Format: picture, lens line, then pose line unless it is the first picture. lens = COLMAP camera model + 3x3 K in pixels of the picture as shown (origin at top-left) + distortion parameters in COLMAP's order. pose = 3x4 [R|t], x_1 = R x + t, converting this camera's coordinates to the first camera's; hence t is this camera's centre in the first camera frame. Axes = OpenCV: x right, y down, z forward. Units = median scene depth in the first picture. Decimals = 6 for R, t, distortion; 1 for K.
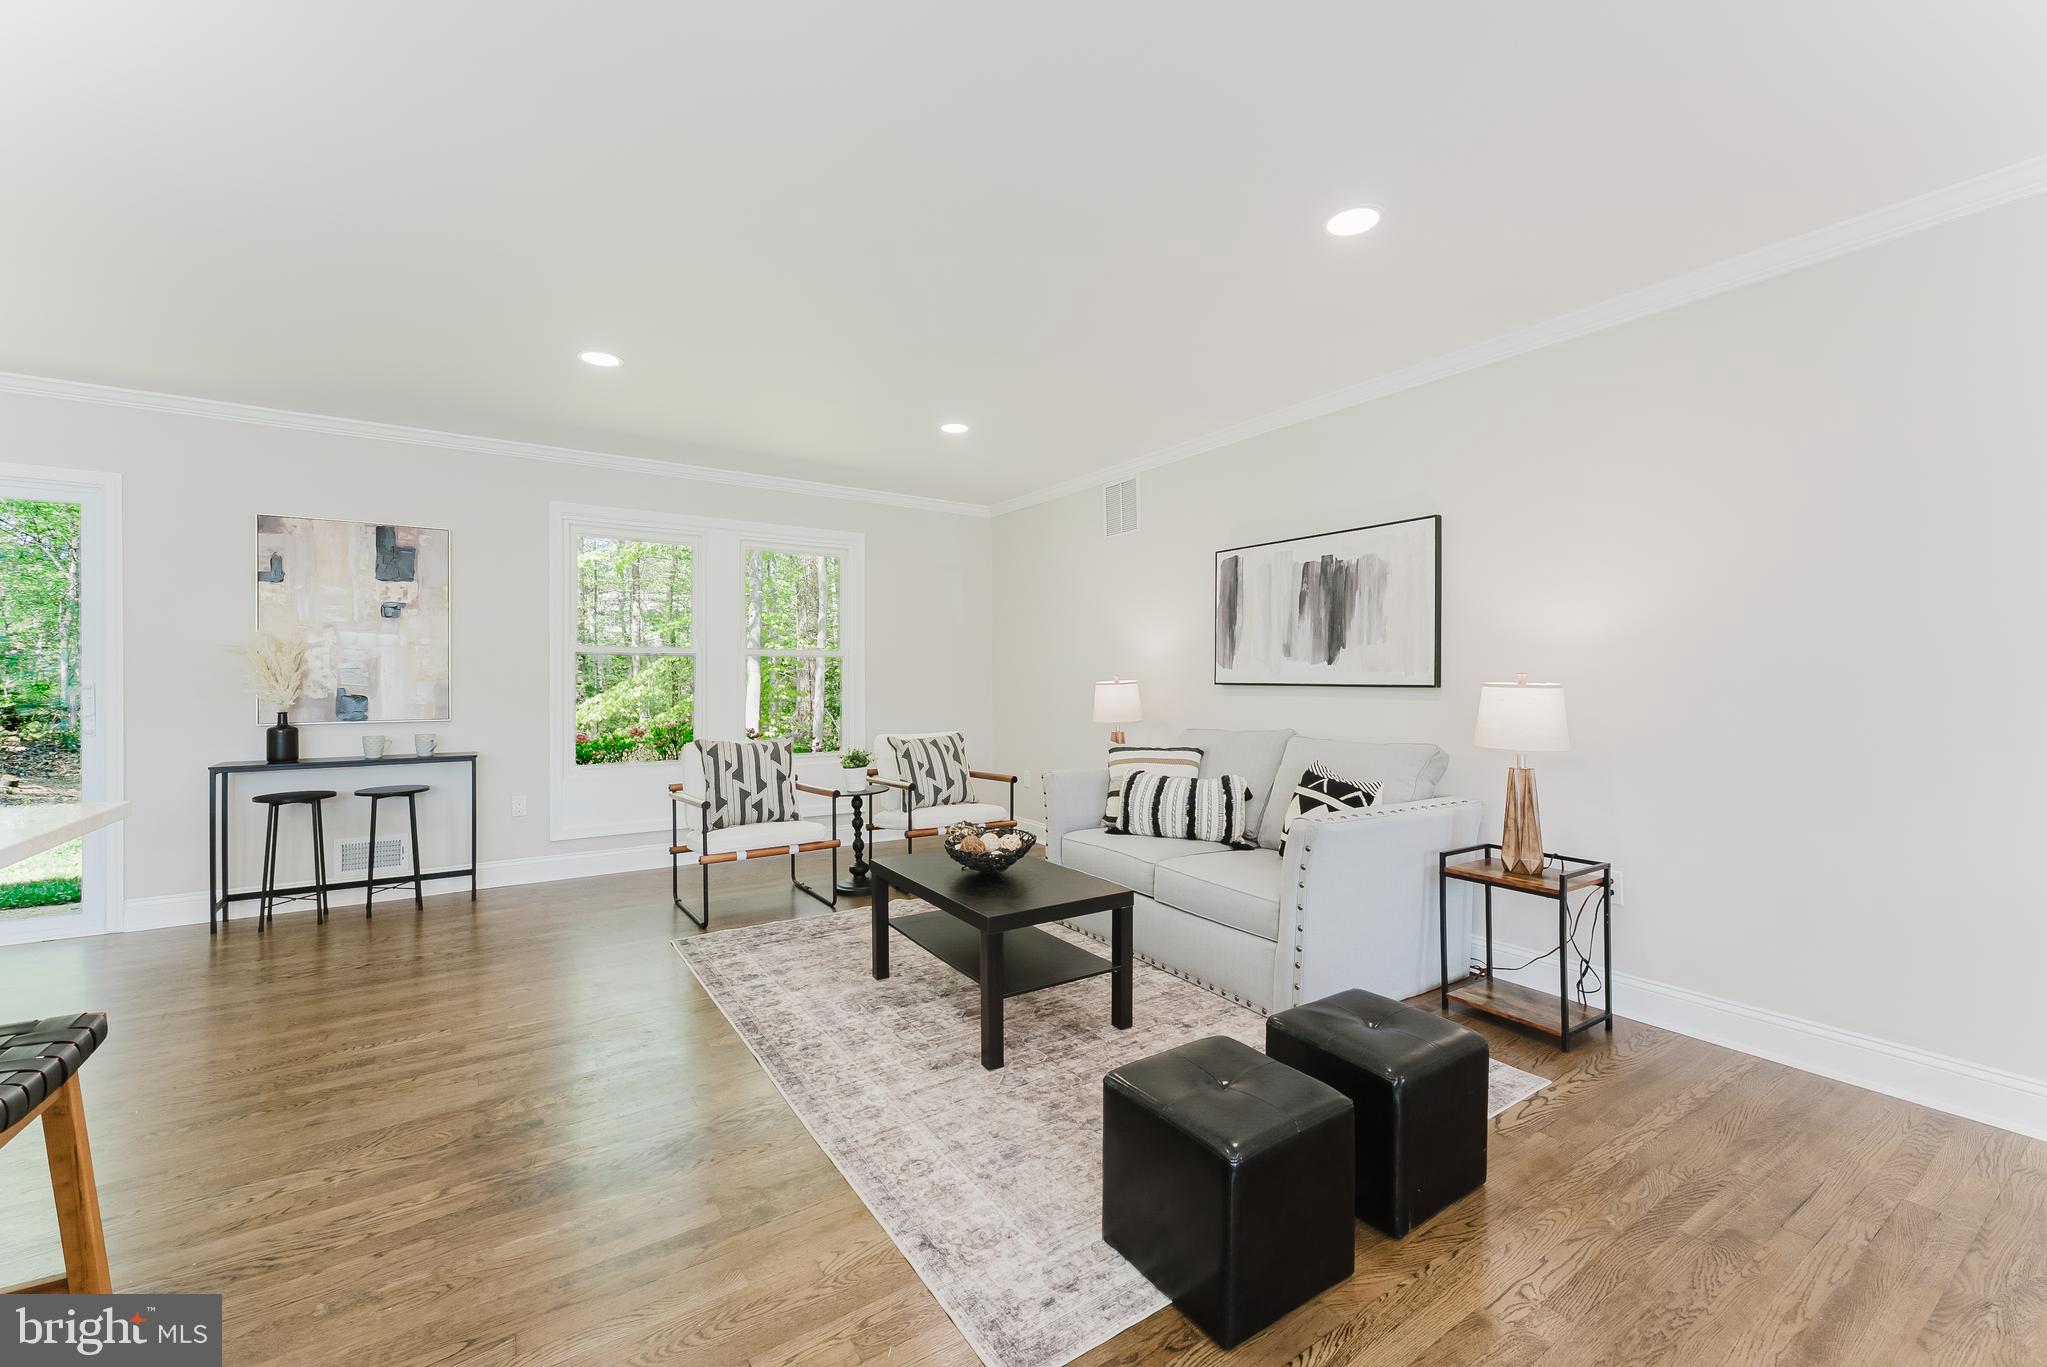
lens RADIAL K [[824.5, 0, 1029.2], [0, 824.5, 674.7], [0, 0, 1]] dist [-0.000194, -0.000006]
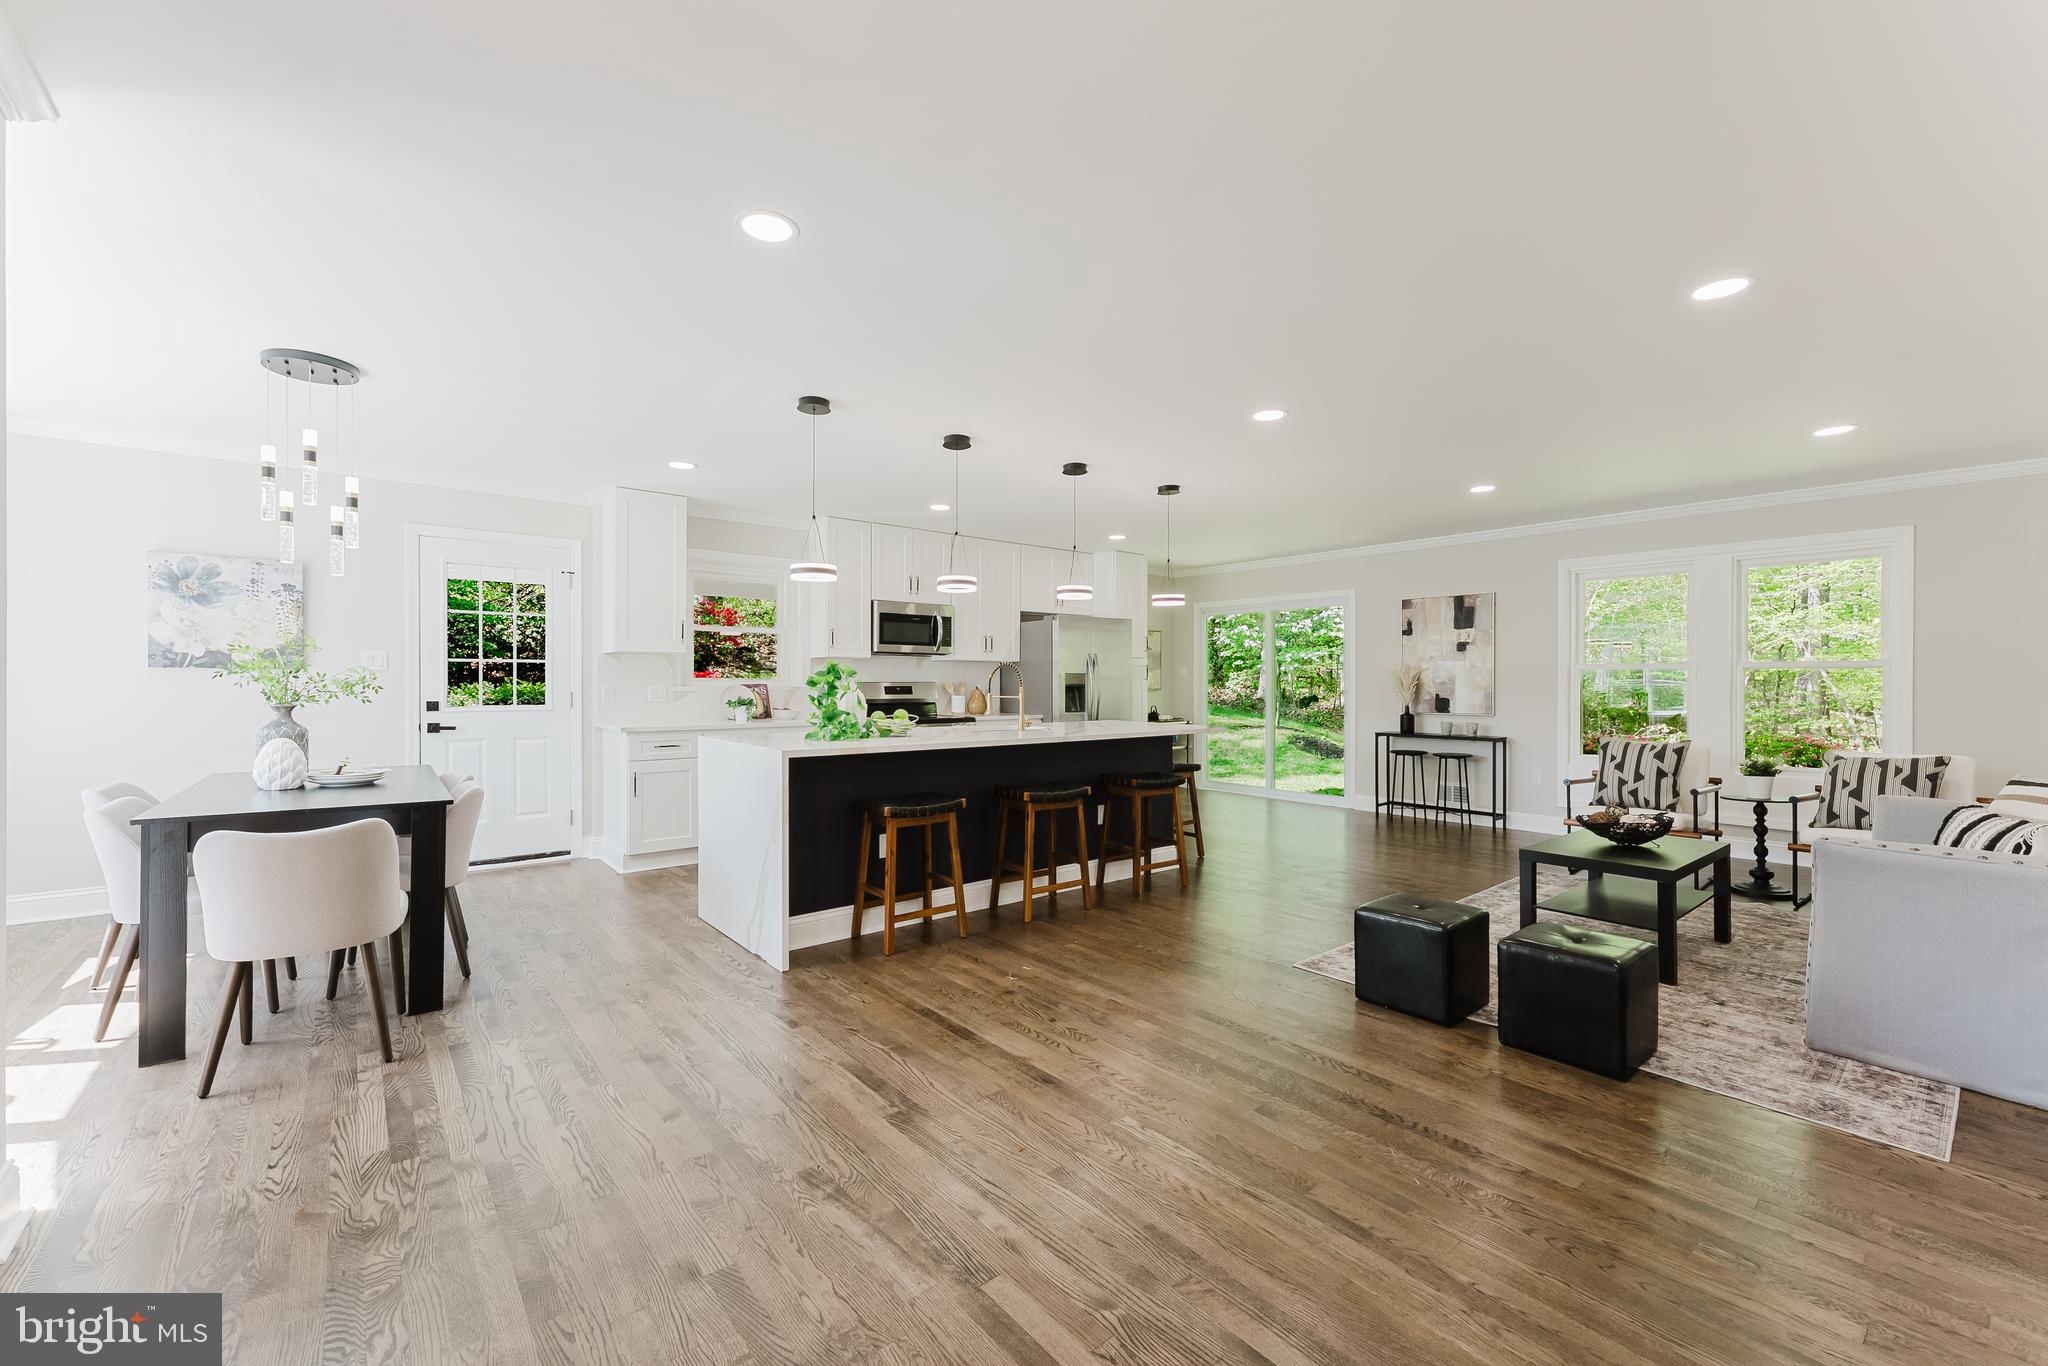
lens RADIAL K [[824.9, 0, 1028.5], [0, 824.9, 684.4], [0, 0, 1]] dist [-0.000194, -0.000006]
pose [[0.102712, 0.001179, -0.994710, 0.823566], [-0.002402, 0.999997, 0.000938, -0.002980], [0.994708, 0.002293, 0.102714, -0.029253]]
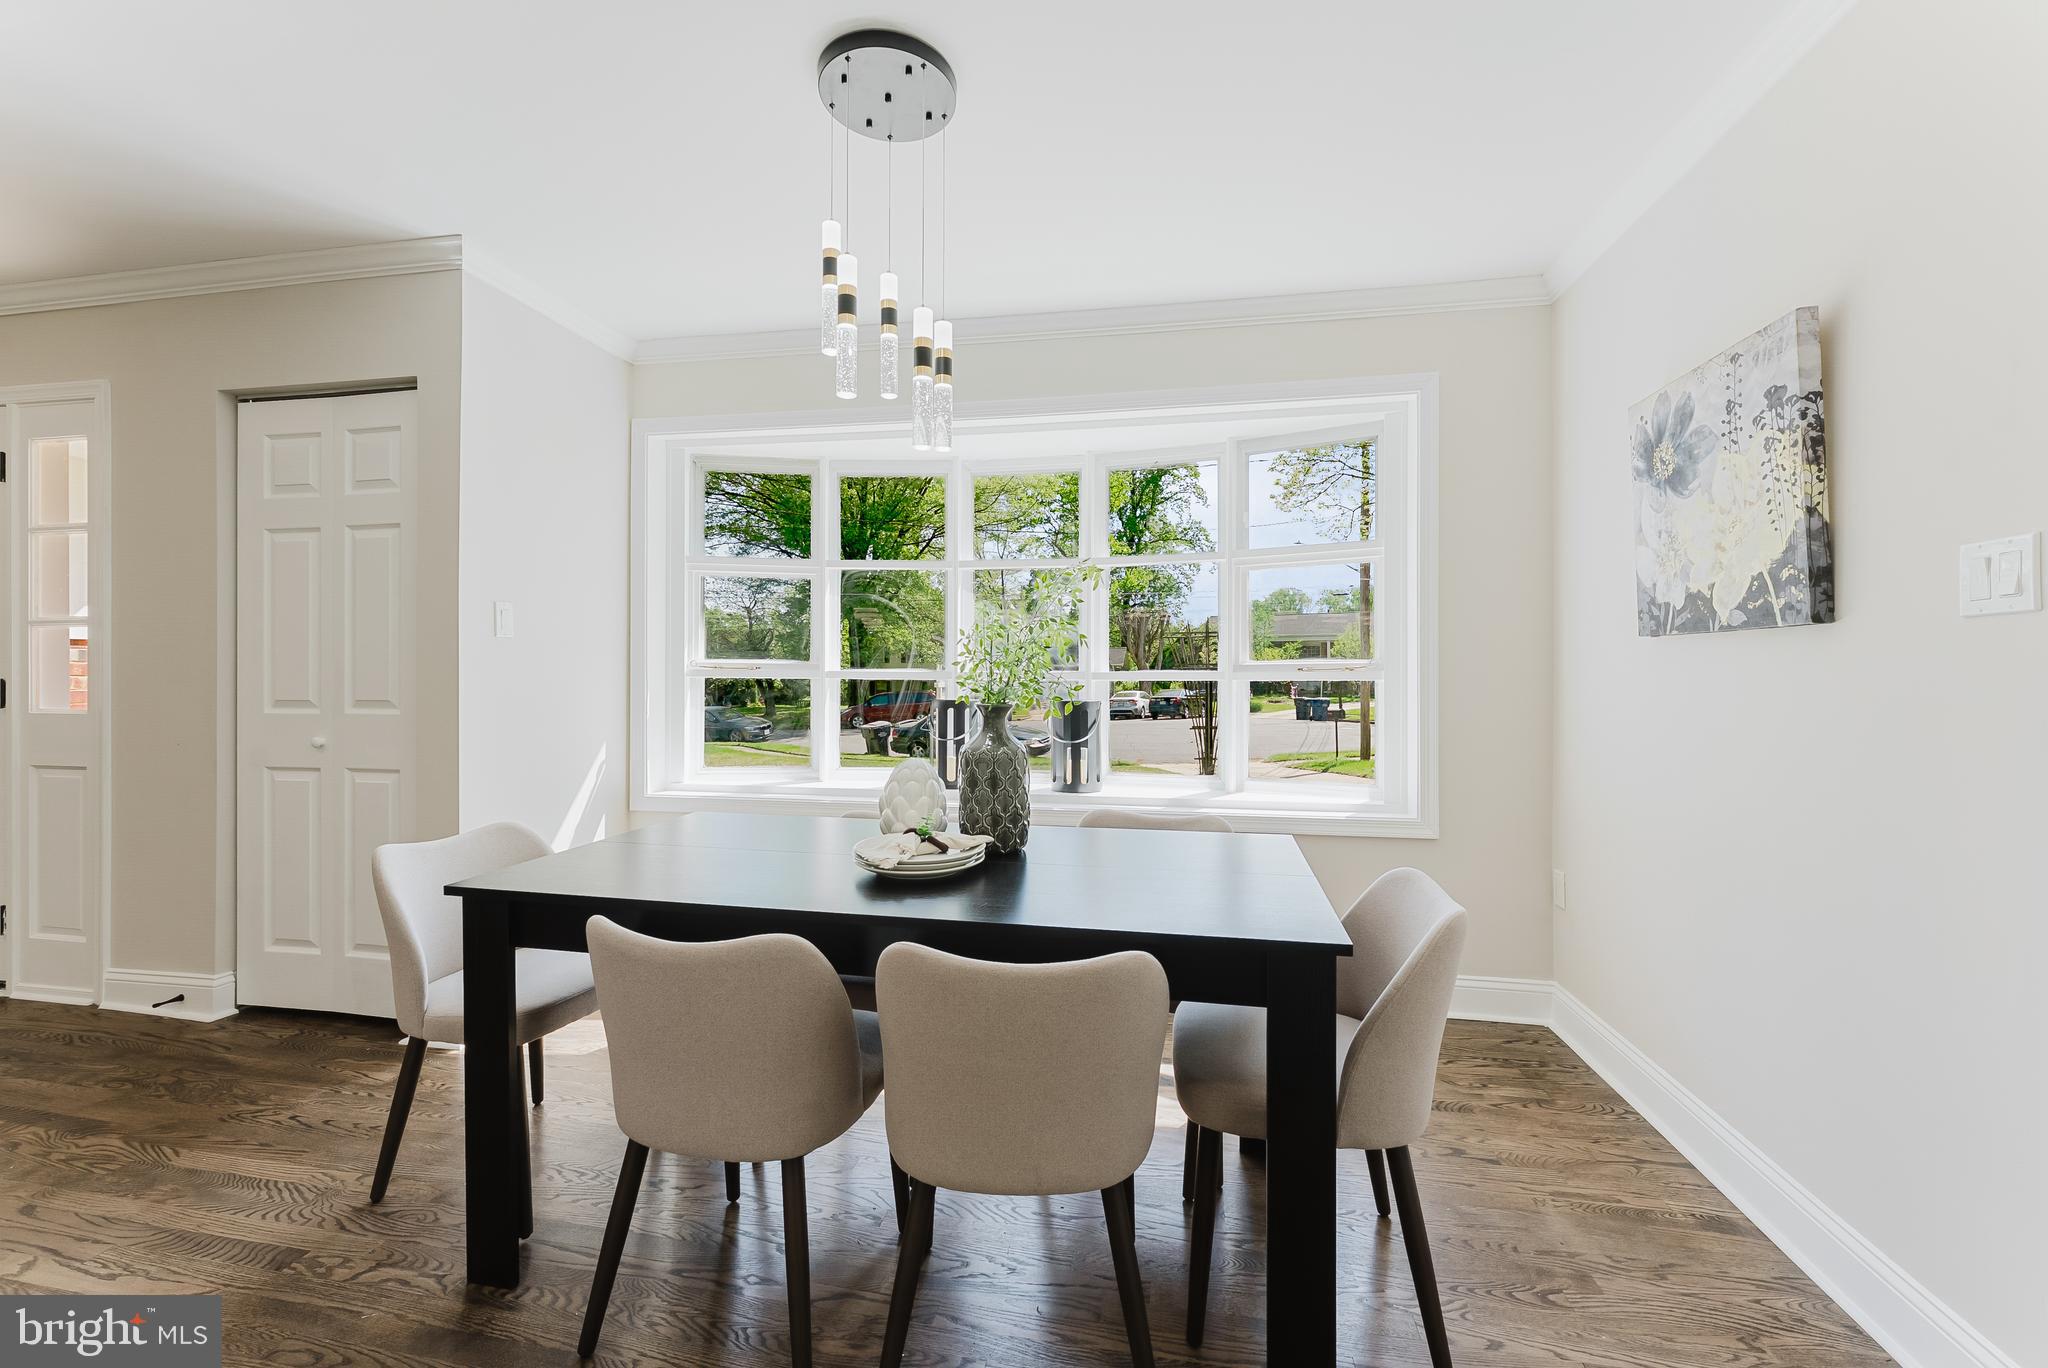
lens RADIAL K [[824.9, 0, 1036.3], [0, 824.9, 672.6], [0, 0, 1]] dist [-0.000194, -0.000006]
pose [[-0.724060, -0.000656, 0.689736, -0.441230], [-0.001885, 0.999998, -0.001029, 0.003364], [-0.689734, -0.002045, -0.724060, -0.389379]]
